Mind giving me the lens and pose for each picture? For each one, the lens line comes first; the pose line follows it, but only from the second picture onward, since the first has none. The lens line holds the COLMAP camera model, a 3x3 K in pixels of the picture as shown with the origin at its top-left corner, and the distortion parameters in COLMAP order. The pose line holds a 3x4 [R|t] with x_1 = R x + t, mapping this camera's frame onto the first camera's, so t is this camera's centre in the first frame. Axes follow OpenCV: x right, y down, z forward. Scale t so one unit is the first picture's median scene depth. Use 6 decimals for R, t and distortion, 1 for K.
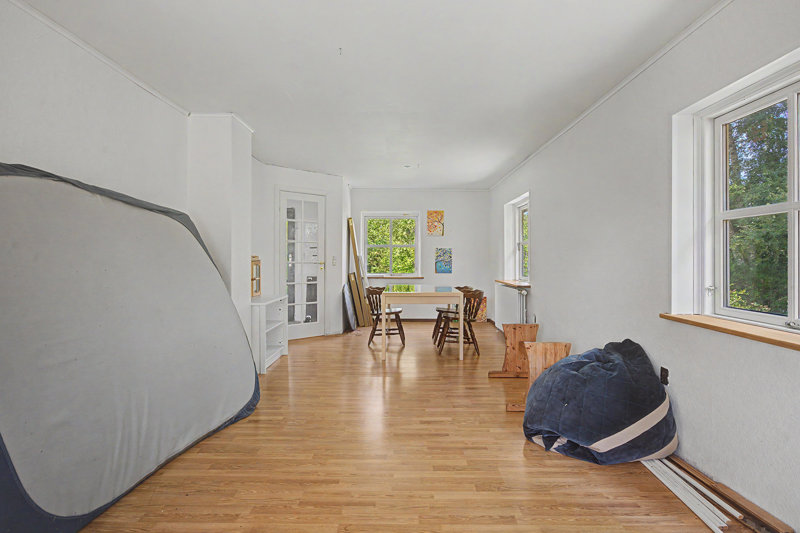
lens RADIAL K [[449.6, 0, 400.2], [0, 449.6, 263.3], [0, 0, 1]] dist [0.000564, 0.000011]
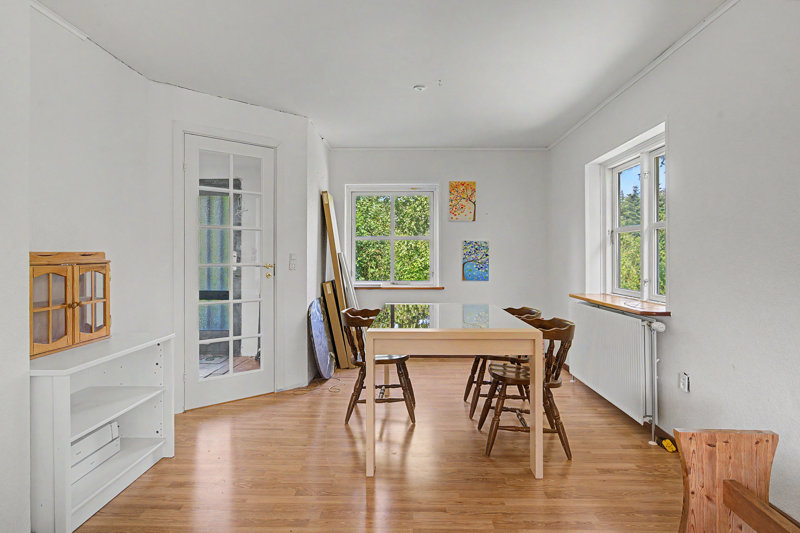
lens RADIAL K [[480.8, 0, 400.3], [0, 480.8, 264.4], [0, 0, 1]] dist [-0.002251, -0.000369]
pose [[0.999873, -0.001846, -0.015852, 0.001630], [0.001897, 0.999993, 0.003228, -0.003578], [0.015846, -0.003258, 0.999869, 0.352649]]
